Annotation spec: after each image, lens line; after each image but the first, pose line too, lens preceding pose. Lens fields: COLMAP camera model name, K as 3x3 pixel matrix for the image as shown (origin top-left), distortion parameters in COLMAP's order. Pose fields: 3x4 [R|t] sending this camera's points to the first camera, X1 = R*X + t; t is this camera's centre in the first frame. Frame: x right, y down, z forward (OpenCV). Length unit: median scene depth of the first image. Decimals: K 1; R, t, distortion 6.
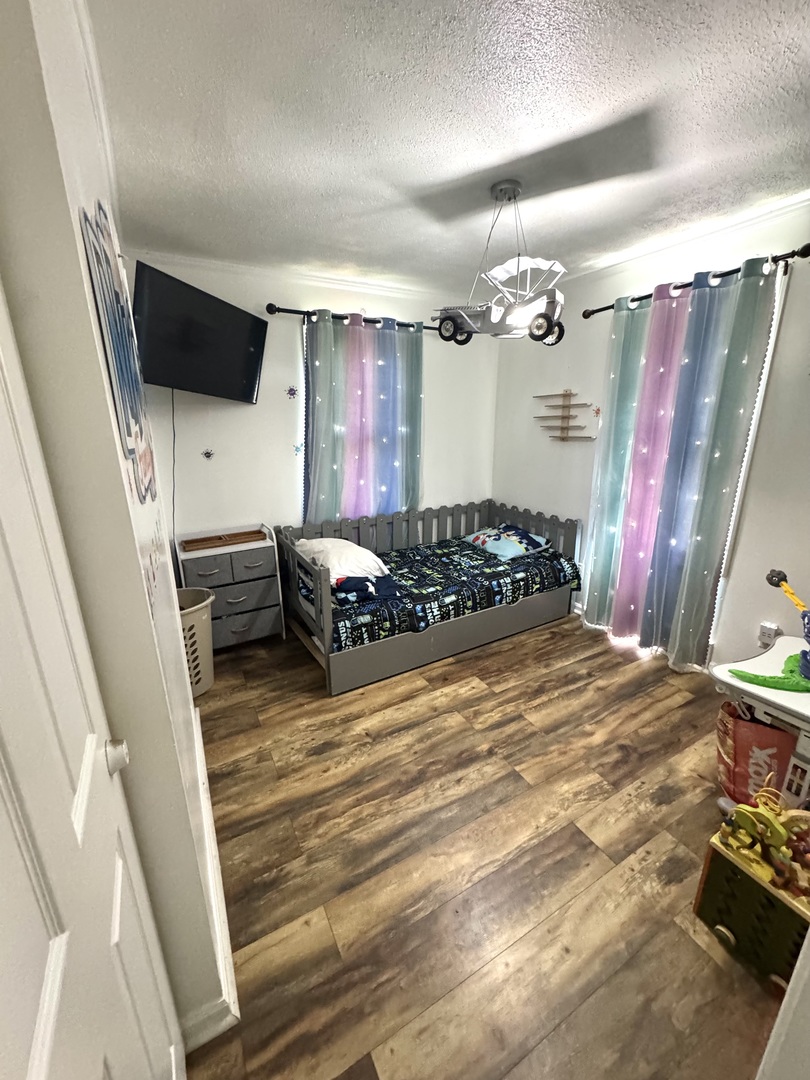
lens RADIAL K [[430.3, 0, 402.9], [0, 430.3, 537.9], [0, 0, 1]] dist [-0.001800, -0.000406]
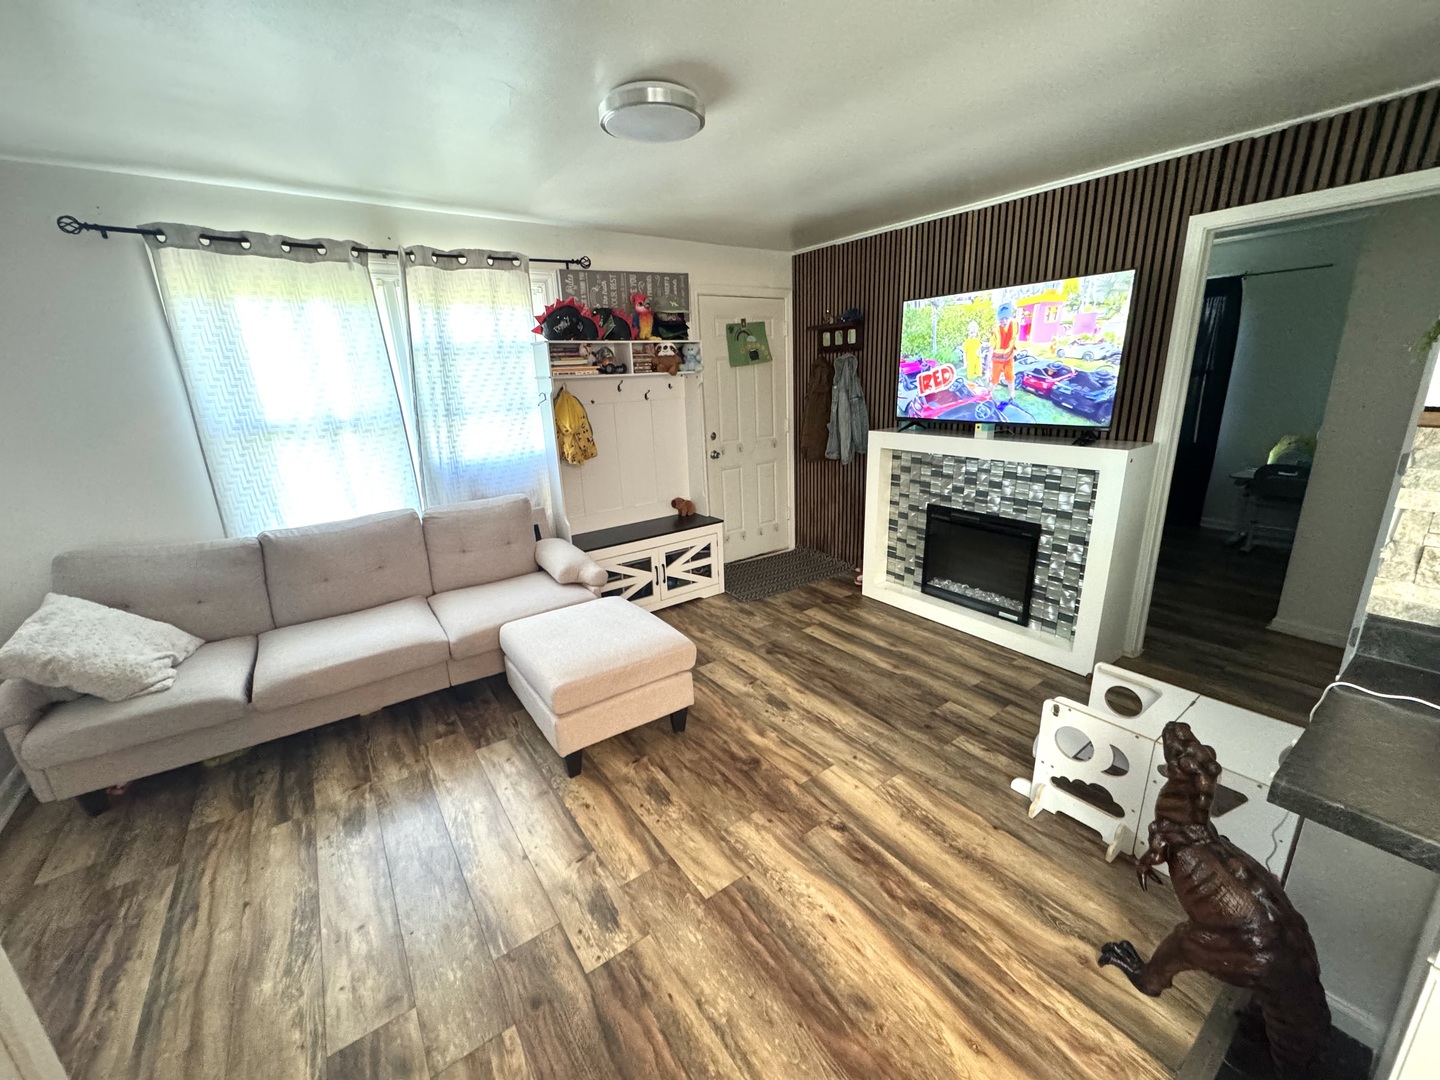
lens RADIAL K [[573.7, 0, 721.7], [0, 573.7, 541.4], [0, 0, 1]] dist [-0.001800, -0.000406]
pose [[-0.120253, -0.256899, 0.958928, -0.672493], [0.312464, 0.907049, 0.282185, -0.336728], [-0.942287, 0.333564, -0.028804, 1.190700]]
